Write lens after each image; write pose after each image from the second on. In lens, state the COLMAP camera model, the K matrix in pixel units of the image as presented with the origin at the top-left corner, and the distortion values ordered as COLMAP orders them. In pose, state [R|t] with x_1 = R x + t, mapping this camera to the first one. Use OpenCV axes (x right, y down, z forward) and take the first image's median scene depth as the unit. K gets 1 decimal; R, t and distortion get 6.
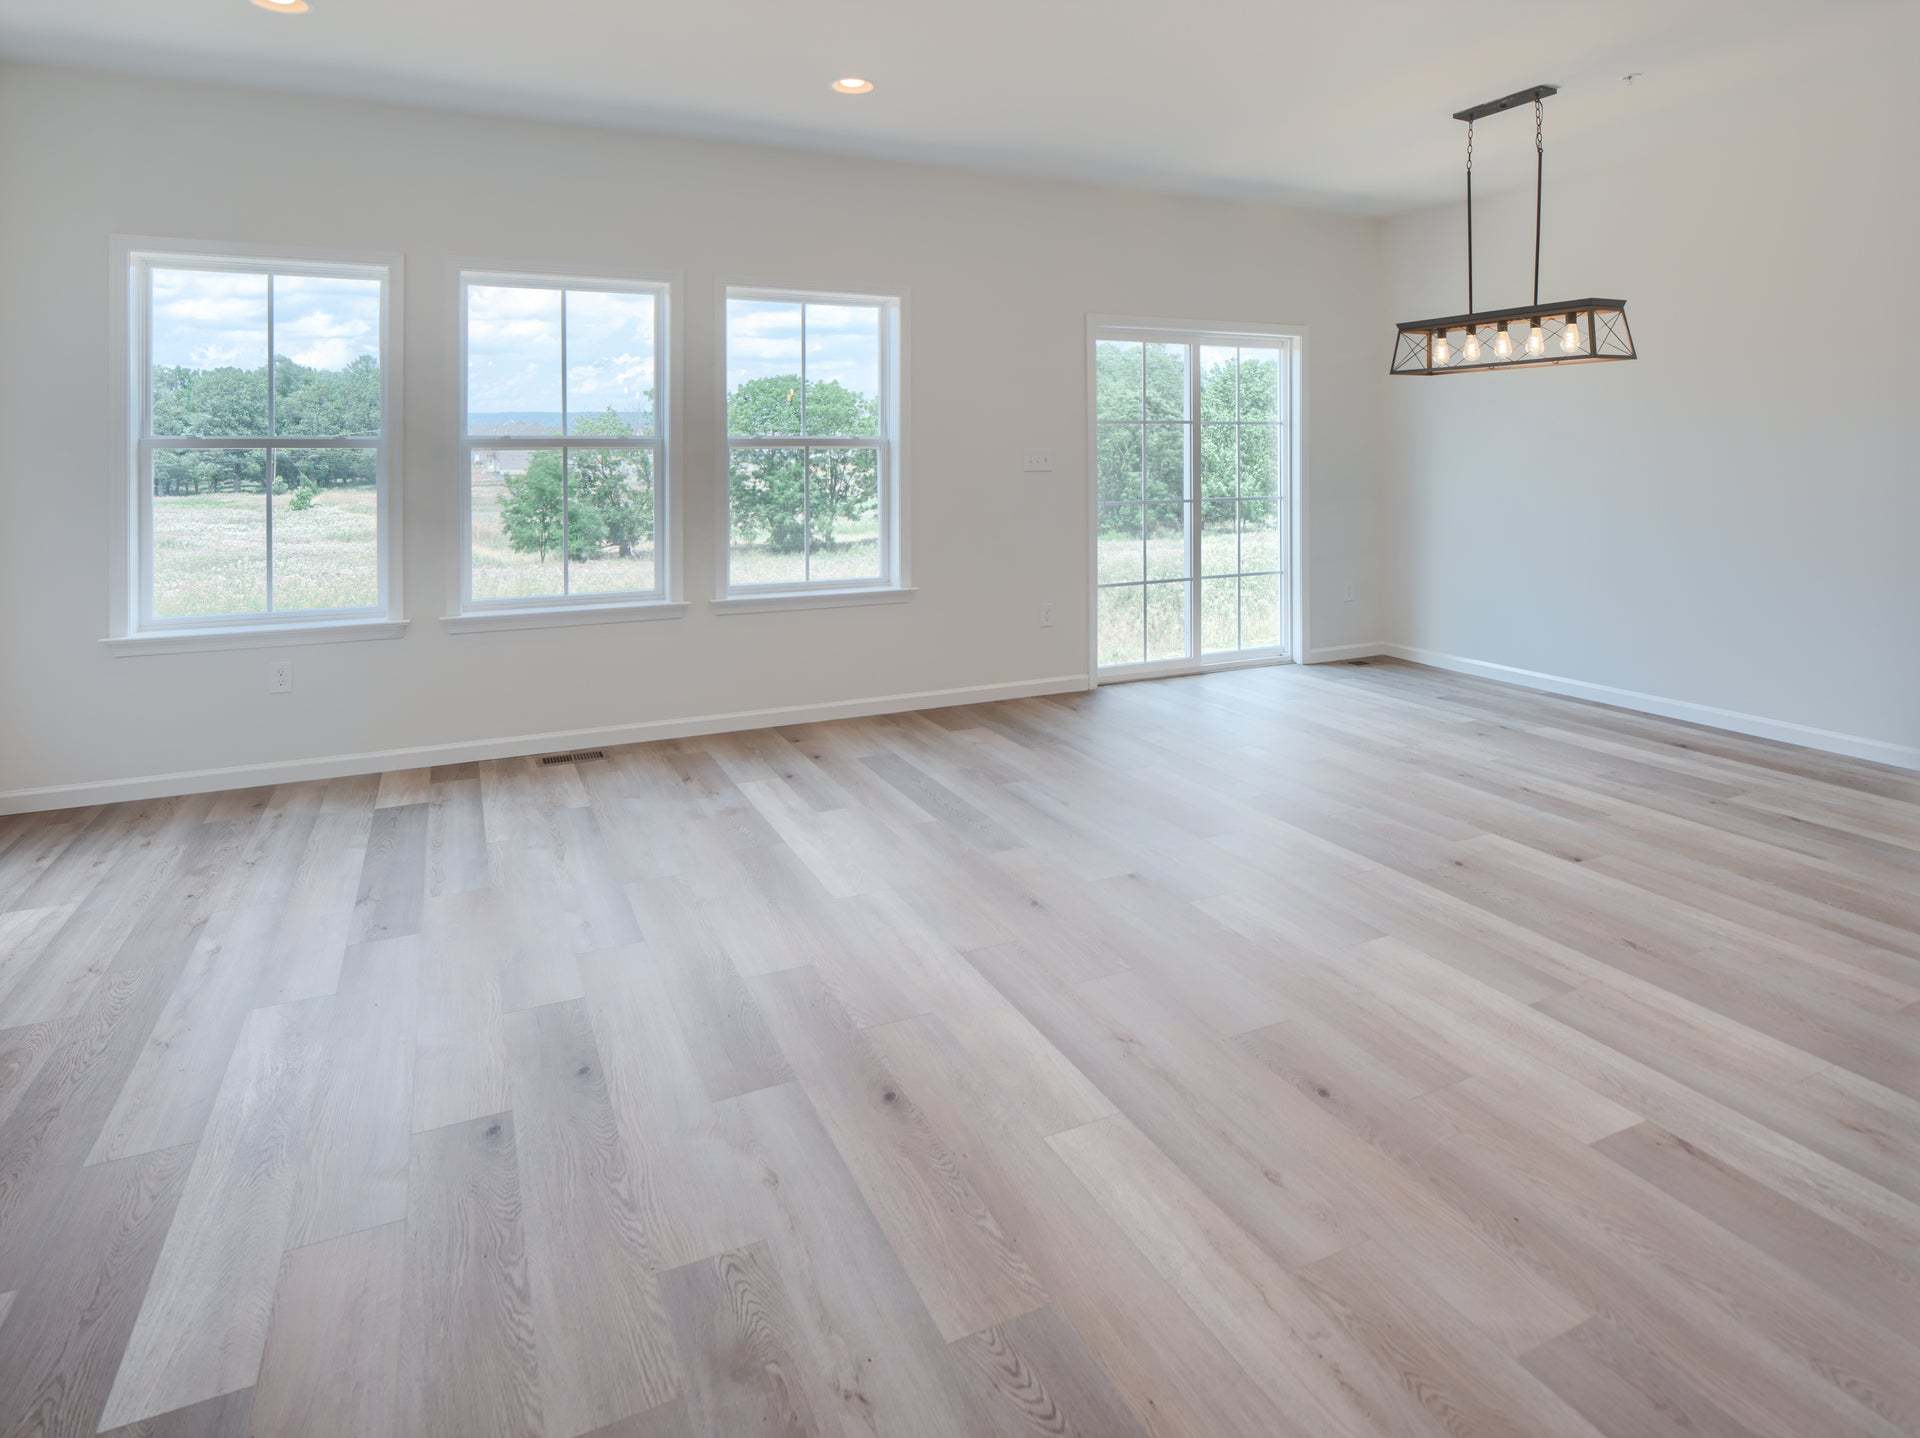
lens RADIAL K [[1074.4, 0, 955.2], [0, 1074.4, 460.1], [0, 0, 1]] dist [-0.007681, 0.001538]
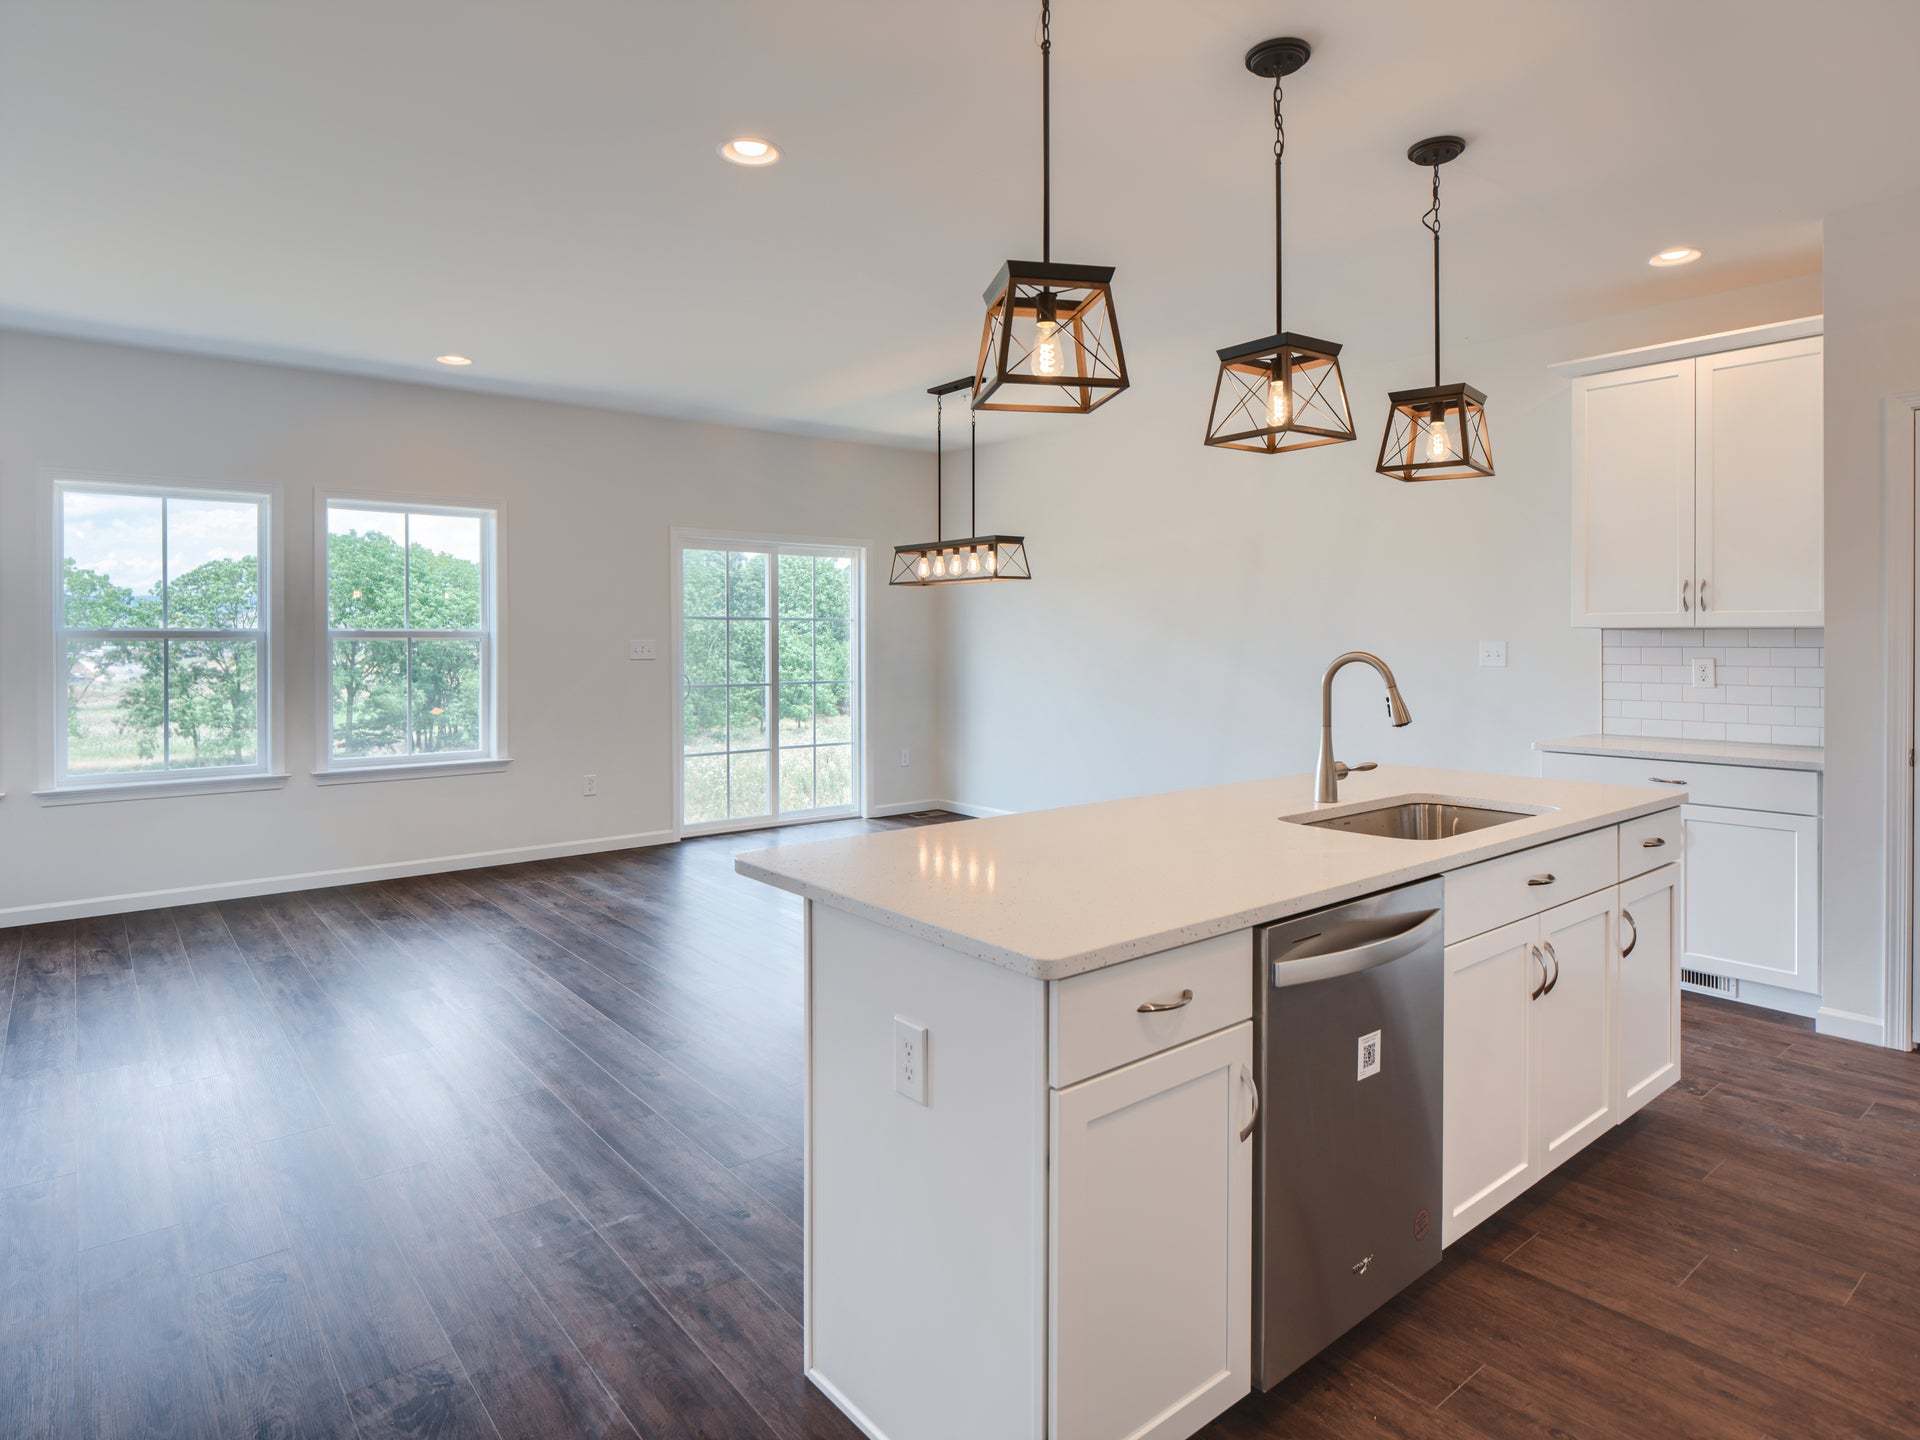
lens RADIAL K [[1074.4, 0, 937.6], [0, 1074.4, 649.2], [0, 0, 1]] dist [-0.007681, 0.001538]
pose [[0.971474, 0.002353, 0.237134, 0.147028], [-0.001938, 0.999996, -0.001982, 0.000506], [-0.237138, 0.001466, 0.971475, -0.262002]]
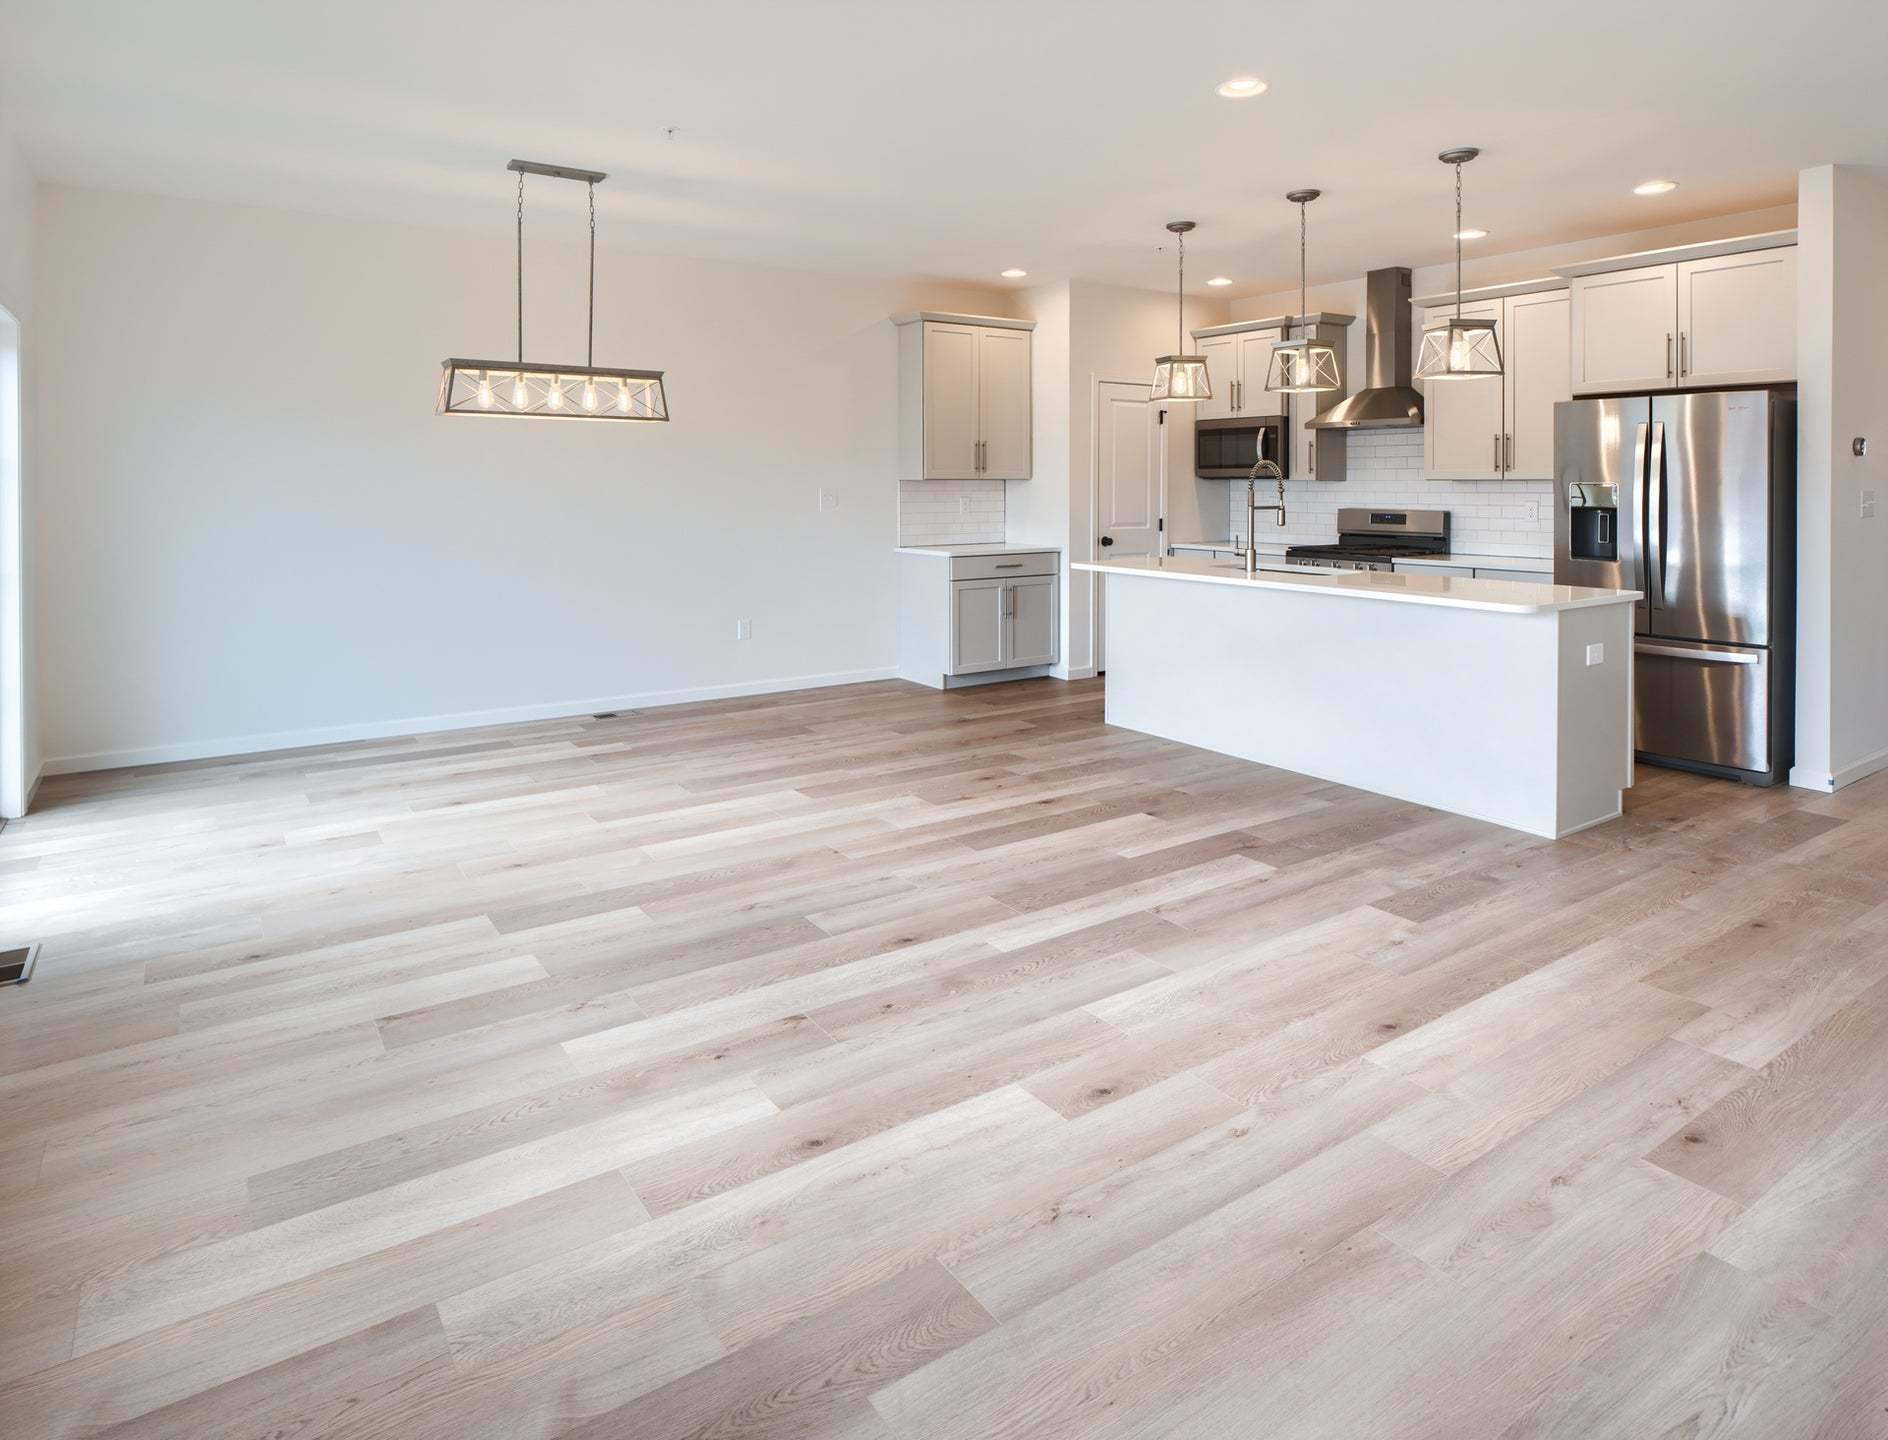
lens RADIAL K [[1066.0, 0, 899.8], [0, 1066.0, 505.8], [0, 0, 1]] dist [-0.011384, 0.002243]
pose [[-0.128263, -0.014048, 0.991641, -0.523541], [0.010132, 0.999829, 0.015475, -0.007411], [-0.991688, 0.012033, -0.128099, 0.695126]]
